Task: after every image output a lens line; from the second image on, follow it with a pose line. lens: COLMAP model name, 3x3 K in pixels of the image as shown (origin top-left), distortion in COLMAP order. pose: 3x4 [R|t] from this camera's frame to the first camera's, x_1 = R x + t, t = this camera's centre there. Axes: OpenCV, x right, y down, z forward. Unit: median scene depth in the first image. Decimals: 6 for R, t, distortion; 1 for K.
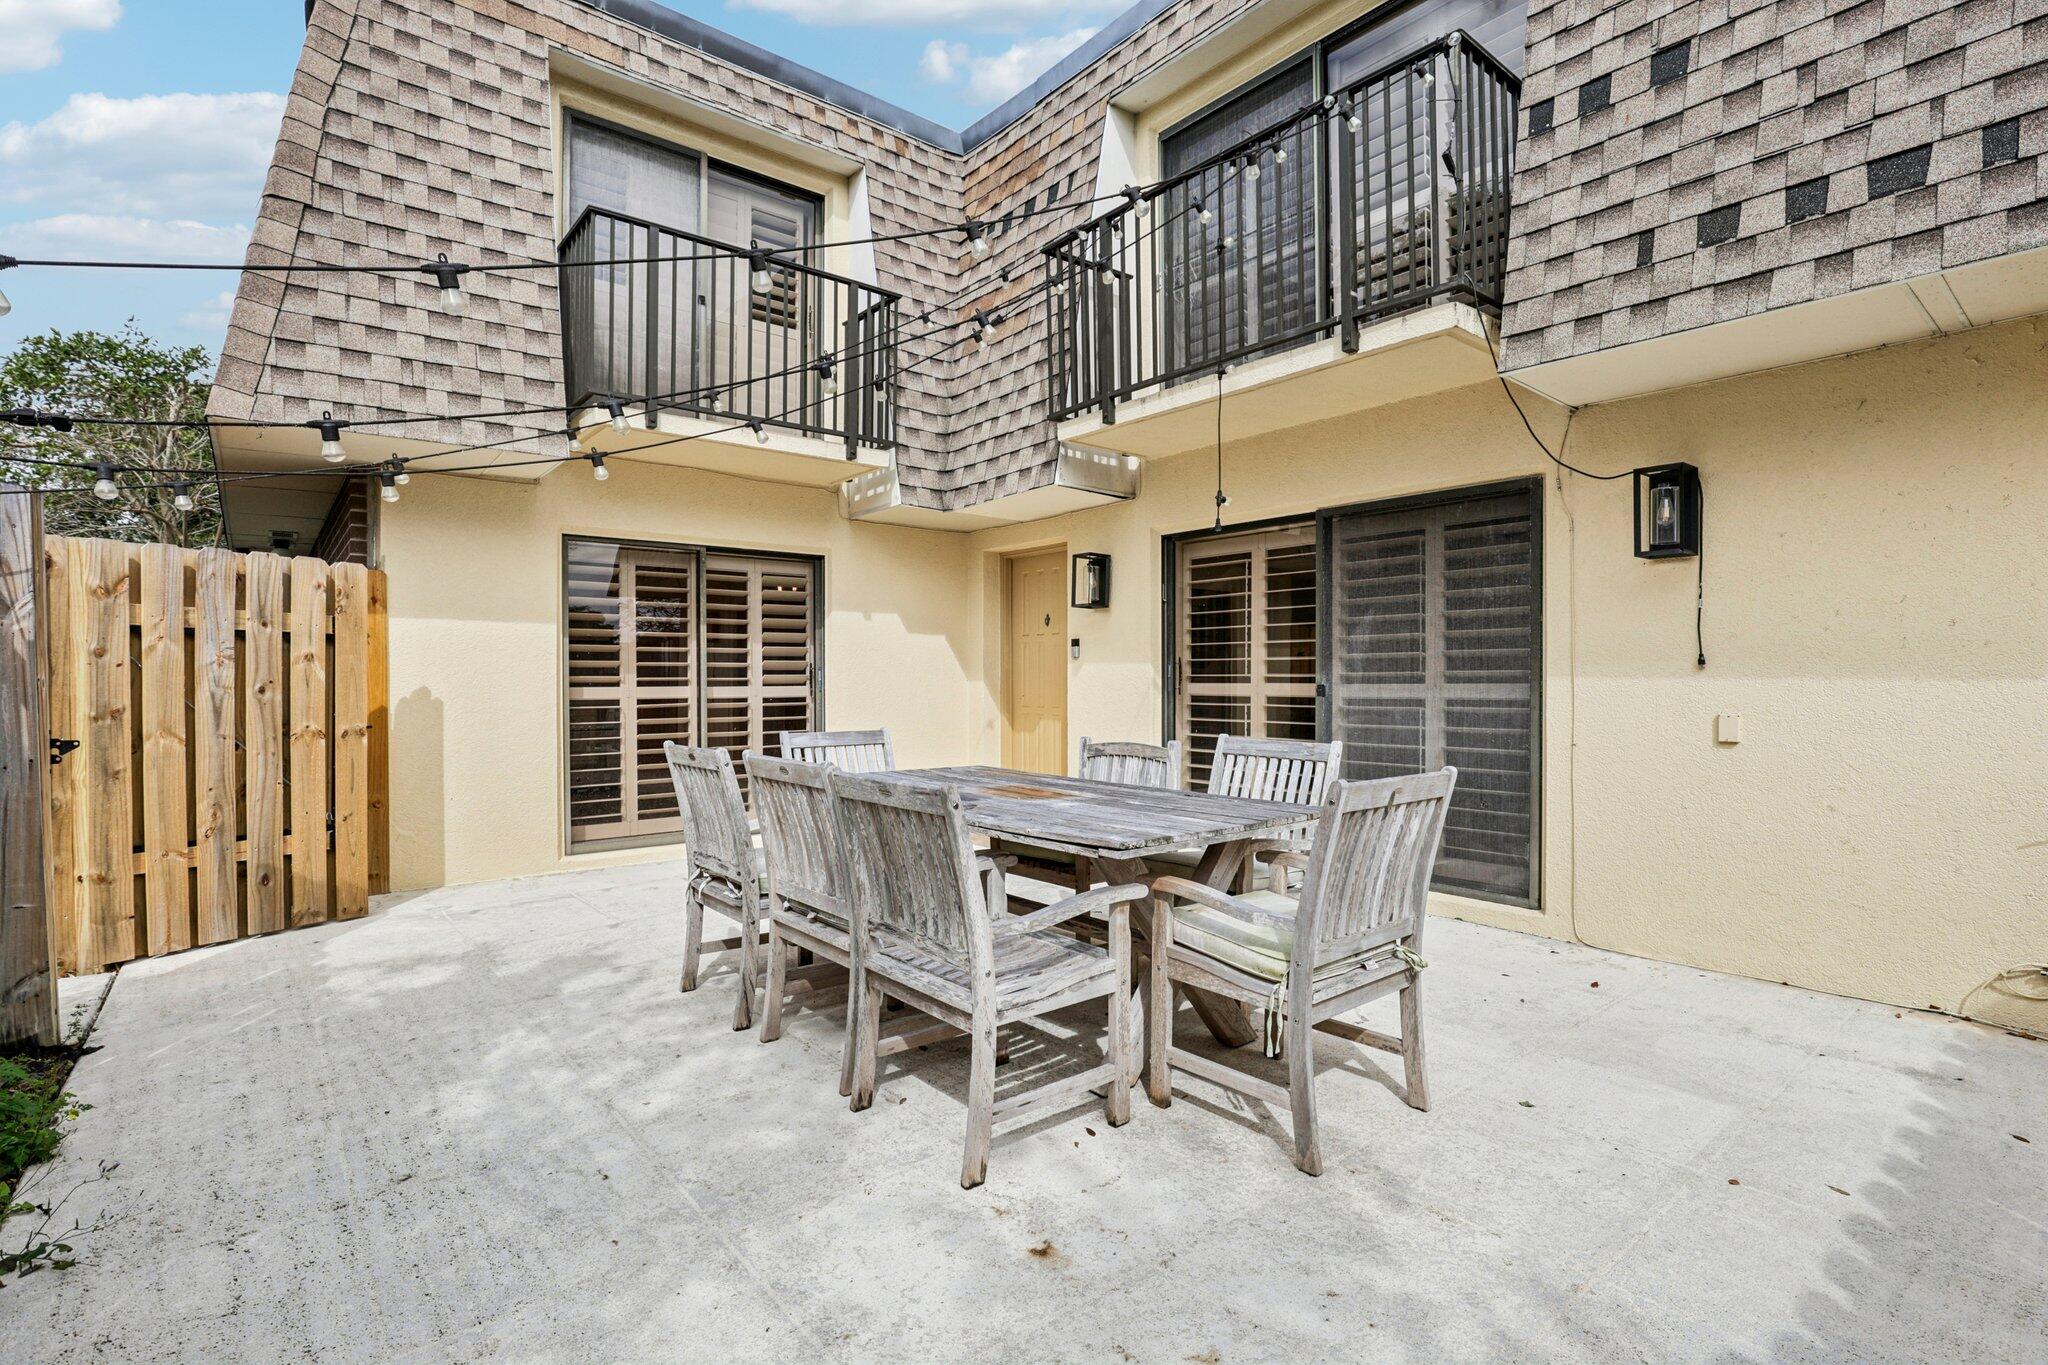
lens RADIAL K [[967.9, 0, 1054.7], [0, 967.9, 677.6], [0, 0, 1]] dist [-0.002365, -0.000807]
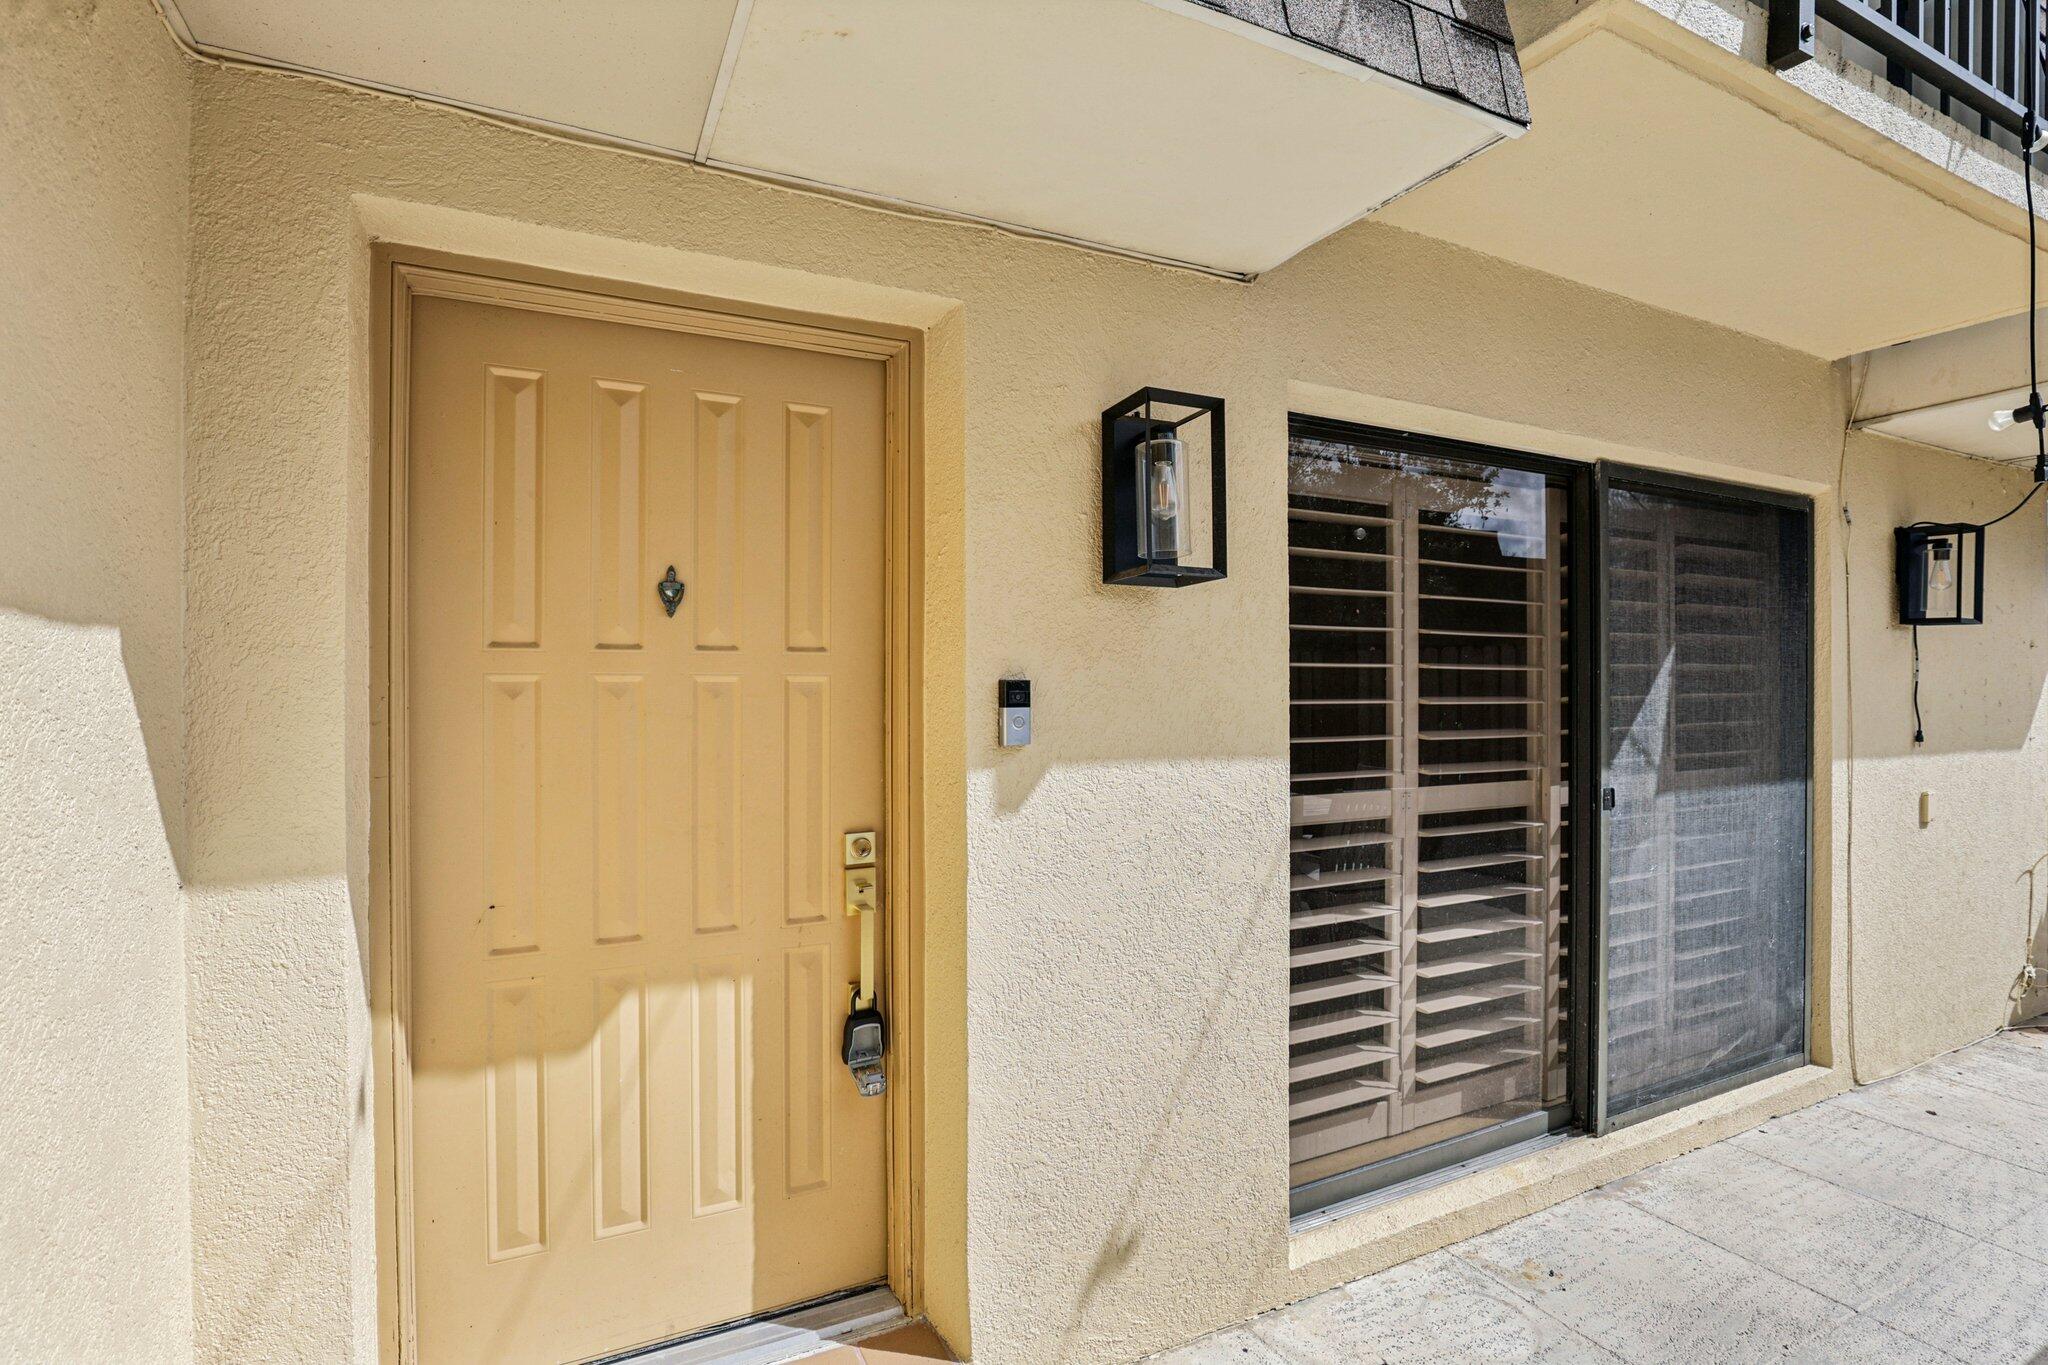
lens RADIAL K [[975.7, 0, 1035.9], [0, 975.7, 689.6], [0, 0, 1]] dist [-0.037595, 0.008855]
pose [[0.245477, -0.000836, 0.969402, -0.339432], [0.000957, 0.999999, 0.000620, -0.050592], [-0.969402, 0.000775, 0.245478, 1.250158]]
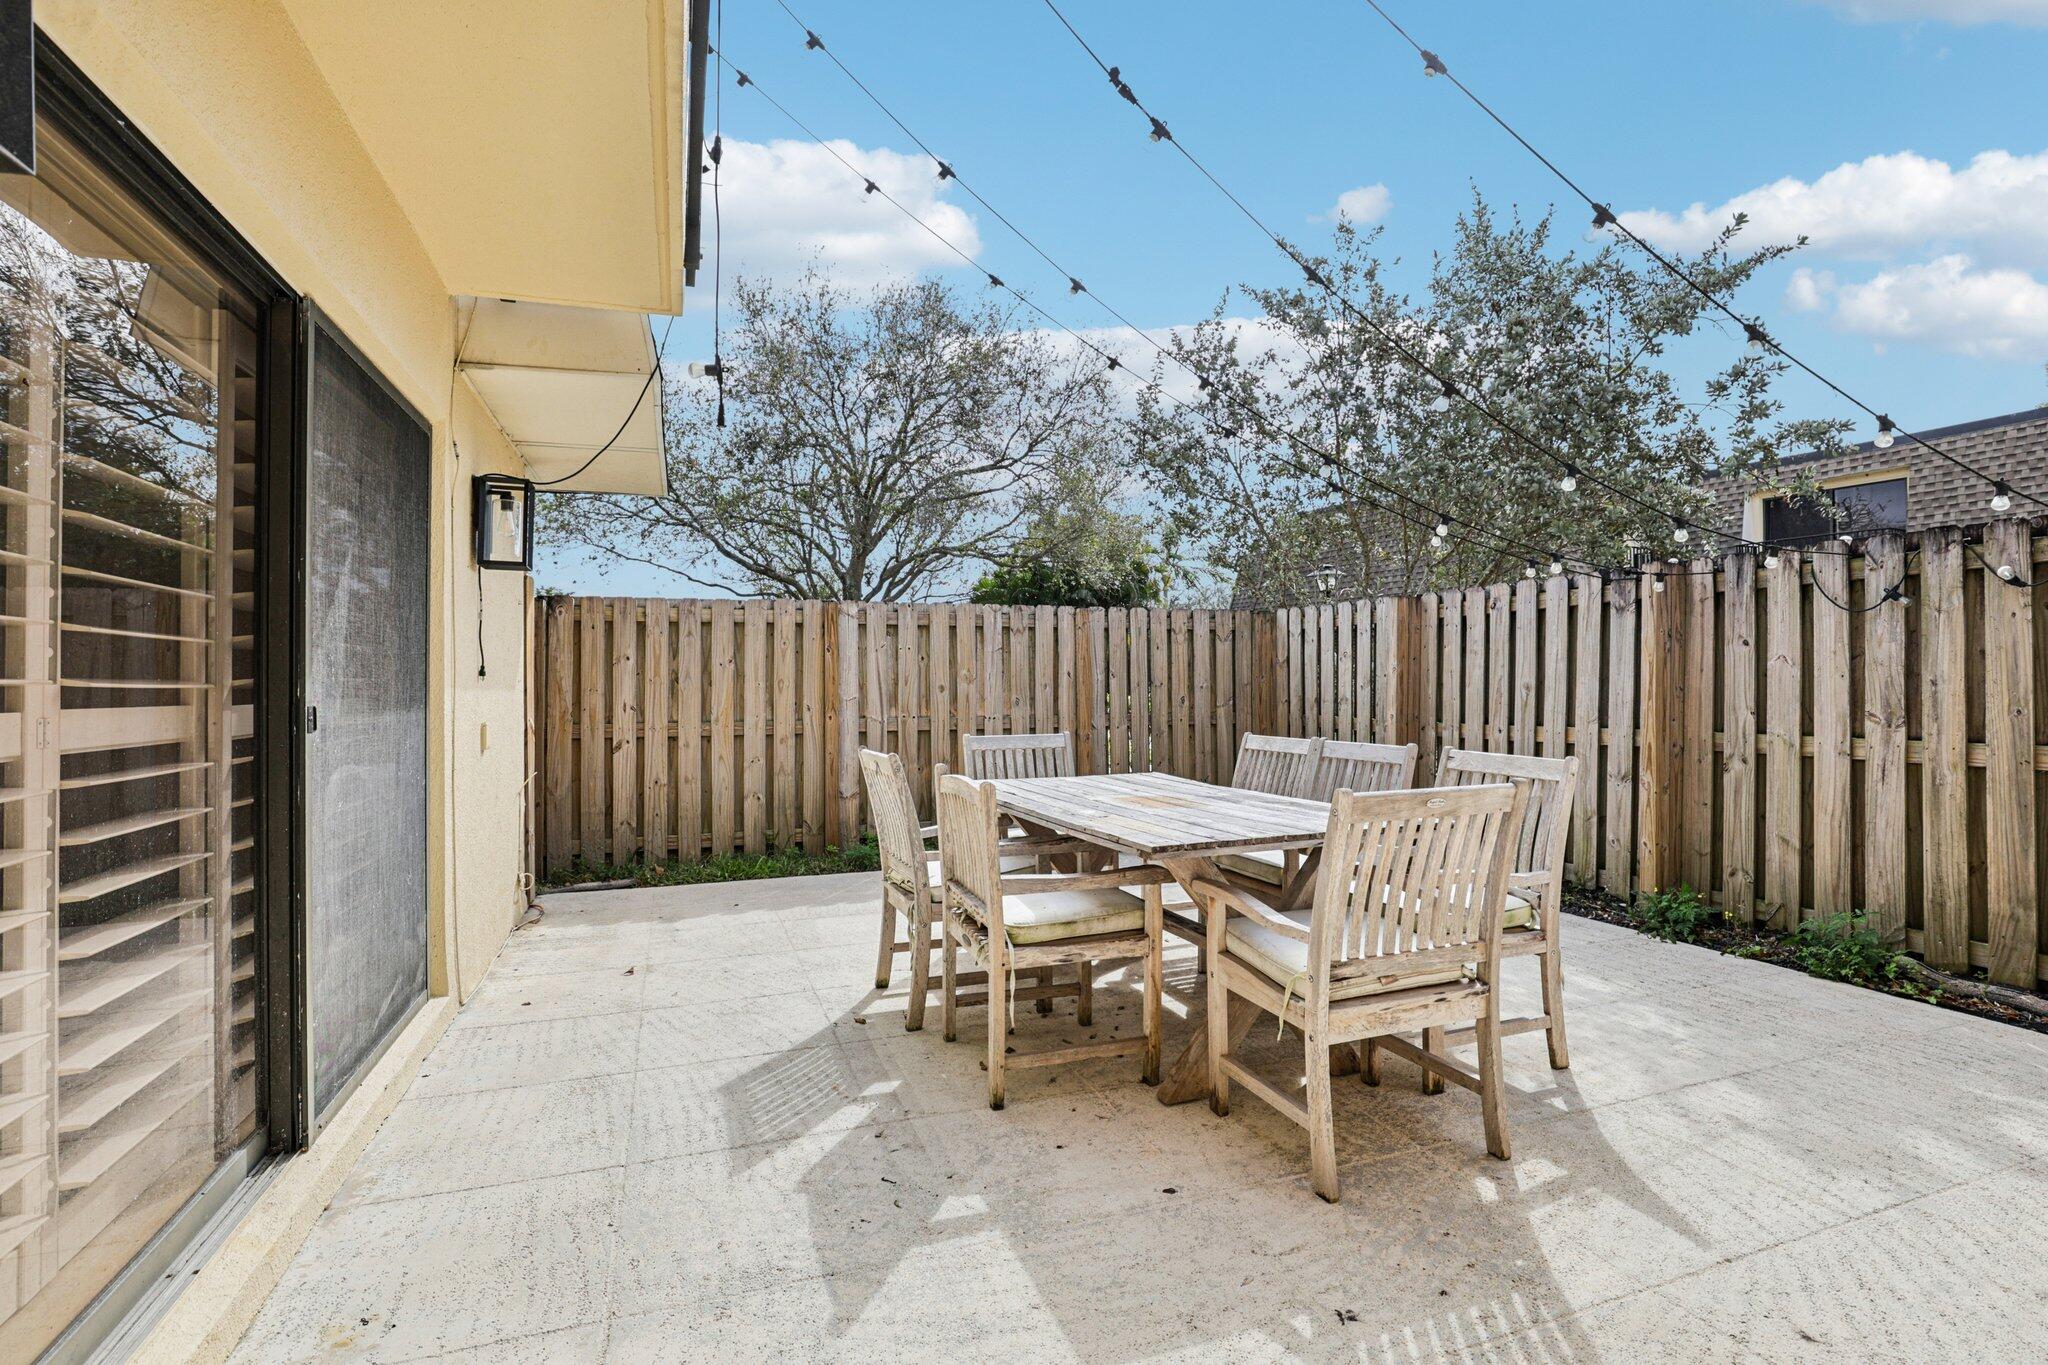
lens RADIAL K [[990.6, 0, 1034.7], [0, 990.6, 669.9], [0, 0, 1]] dist [-0.029709, 0.010662]
pose [[-0.934743, 0.013545, 0.355066, -0.189243], [0.009521, 0.999869, -0.013079, 0.000183], [-0.355197, -0.008845, -0.934750, 1.373190]]
